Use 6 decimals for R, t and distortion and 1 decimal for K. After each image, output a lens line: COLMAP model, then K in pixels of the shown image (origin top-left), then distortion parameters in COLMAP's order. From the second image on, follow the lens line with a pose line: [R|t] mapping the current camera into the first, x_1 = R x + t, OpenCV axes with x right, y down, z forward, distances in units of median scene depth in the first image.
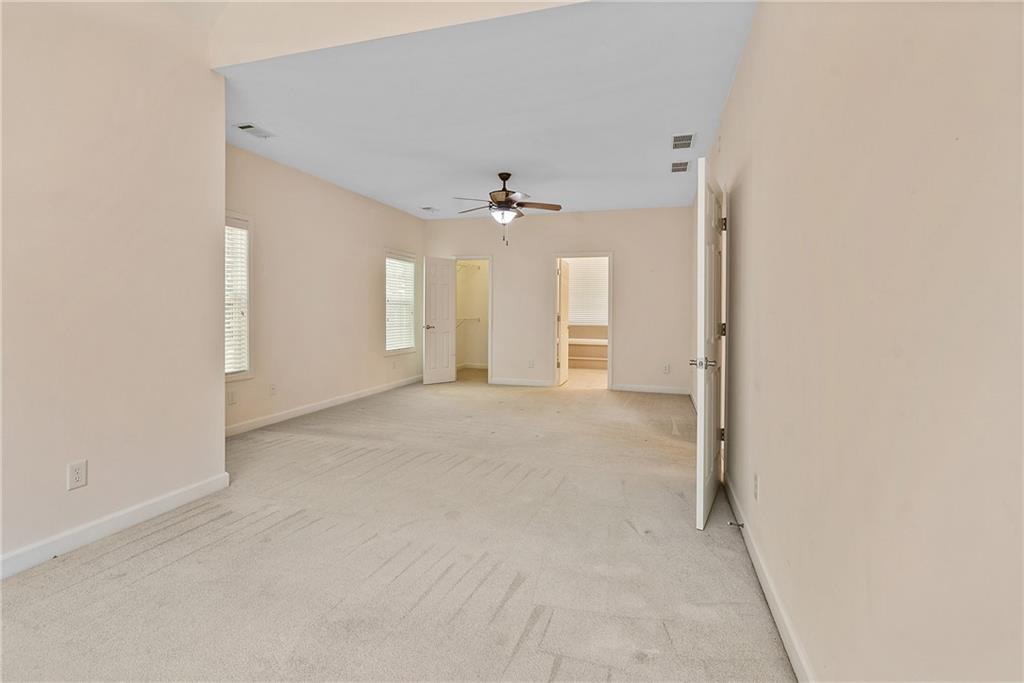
lens RADIAL K [[491.8, 0, 509.6], [0, 491.8, 310.5], [0, 0, 1]] dist [-0.002045, -0.000086]
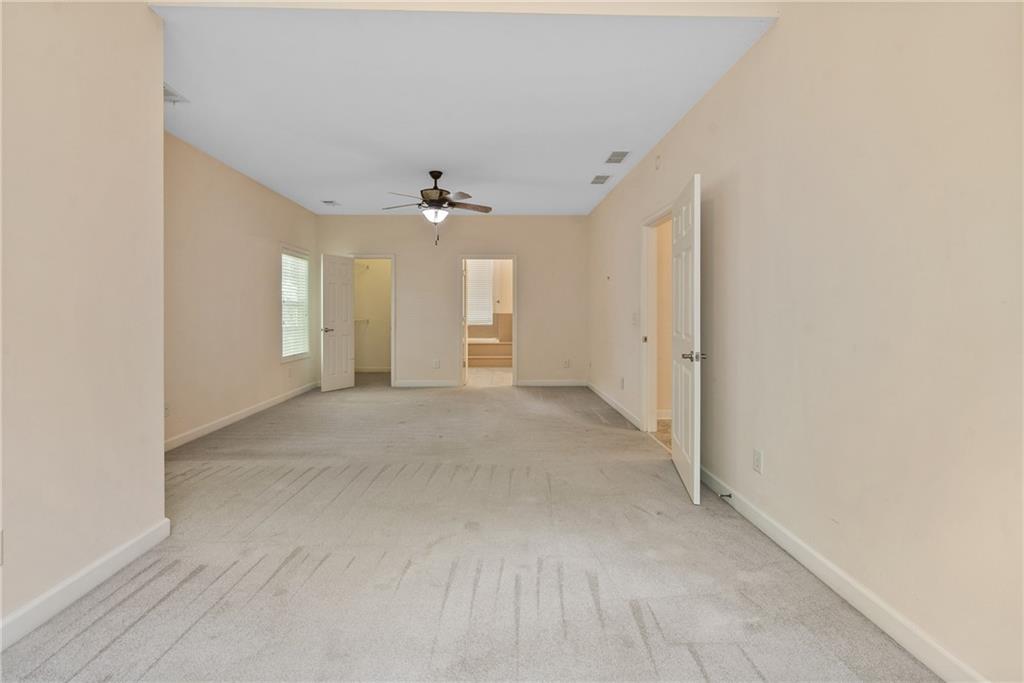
lens RADIAL K [[475.5, 0, 514.3], [0, 475.5, 309.6], [0, 0, 1]] dist [-0.001509, 0.000148]
pose [[0.944645, -0.007818, 0.328000, -0.170778], [0.008579, 0.999963, -0.000874, -0.001326], [-0.327981, 0.003639, 0.944677, 0.051582]]
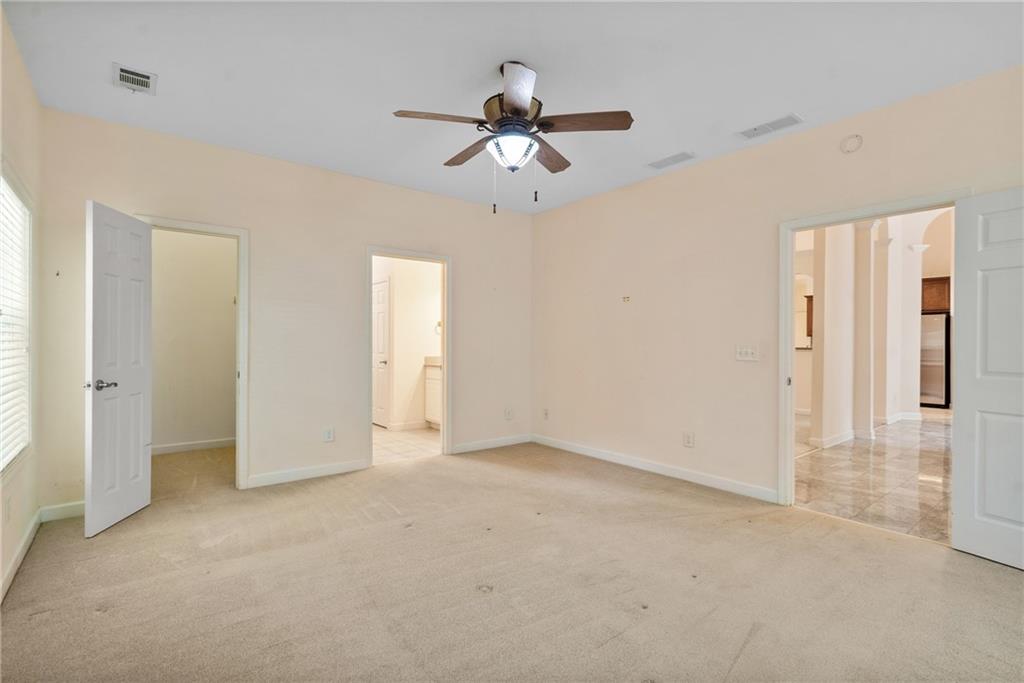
lens RADIAL K [[476.0, 0, 508.9], [0, 476.0, 338.2], [0, 0, 1]] dist [0.001173, 0.000771]
pose [[0.569947, 0.002073, 0.821679, -0.395203], [0.000562, 0.999996, -0.002913, -0.002333], [-0.821681, 0.002122, 0.569943, 0.711950]]
